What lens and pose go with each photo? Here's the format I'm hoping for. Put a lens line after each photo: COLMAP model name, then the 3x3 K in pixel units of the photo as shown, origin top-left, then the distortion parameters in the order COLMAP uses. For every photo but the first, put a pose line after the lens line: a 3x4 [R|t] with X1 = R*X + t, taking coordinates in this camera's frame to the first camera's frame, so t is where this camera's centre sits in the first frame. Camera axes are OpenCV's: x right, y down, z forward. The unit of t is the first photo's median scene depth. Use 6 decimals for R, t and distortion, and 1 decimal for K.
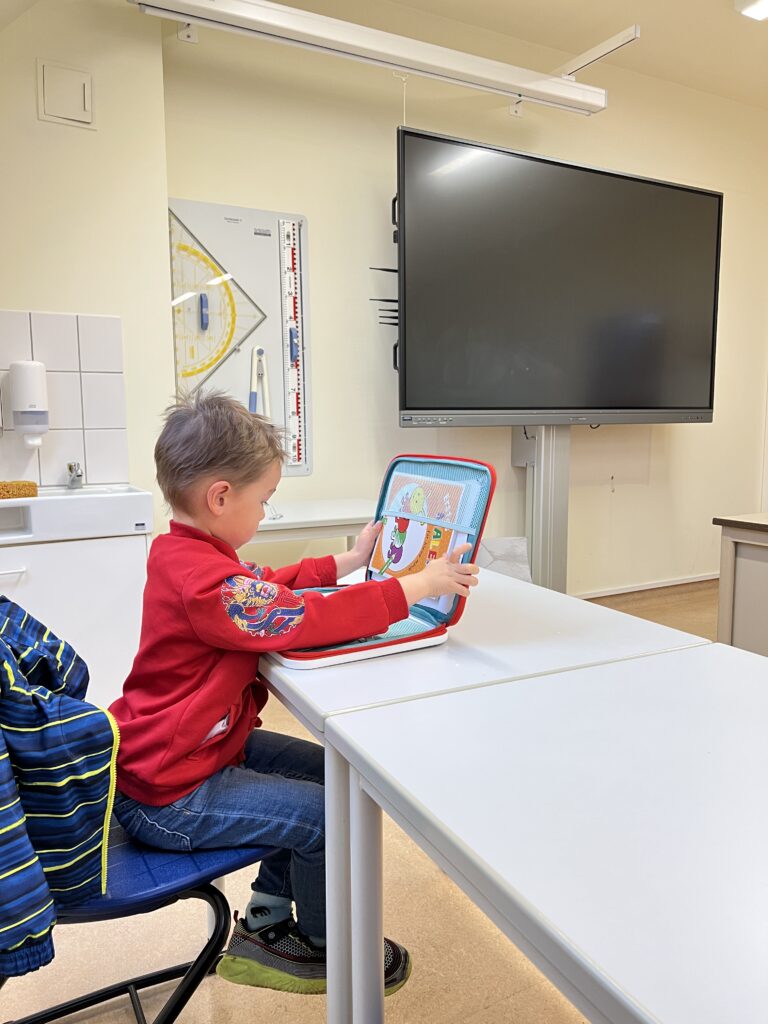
lens RADIAL K [[779.7, 0, 385.9], [0, 779.7, 510.4], [0, 0, 1]] dist [-0.044297, -0.004014]
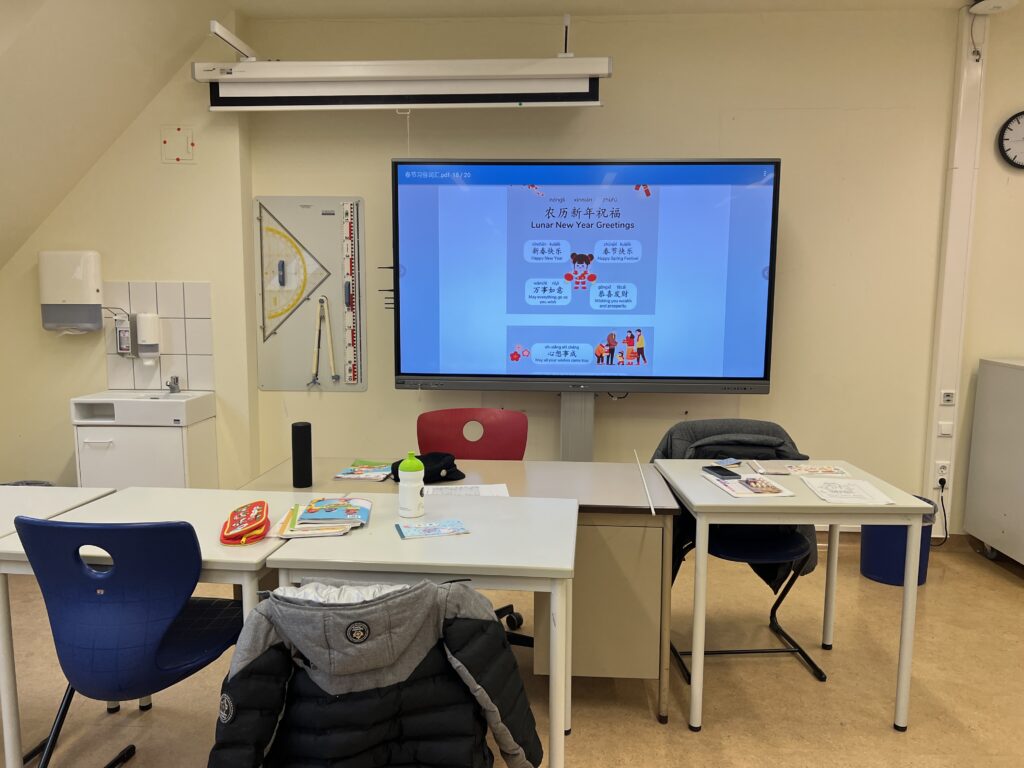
lens RADIAL K [[779.7, 0, 512.9], [0, 779.7, 382.9], [0, 0, 1]] dist [-0.044297, -0.004014]
pose [[0.852220, 0.074675, -0.517827, 0.844041], [-0.076583, 0.996906, 0.017724, -0.108075], [0.517549, 0.024552, 0.855301, 0.004716]]
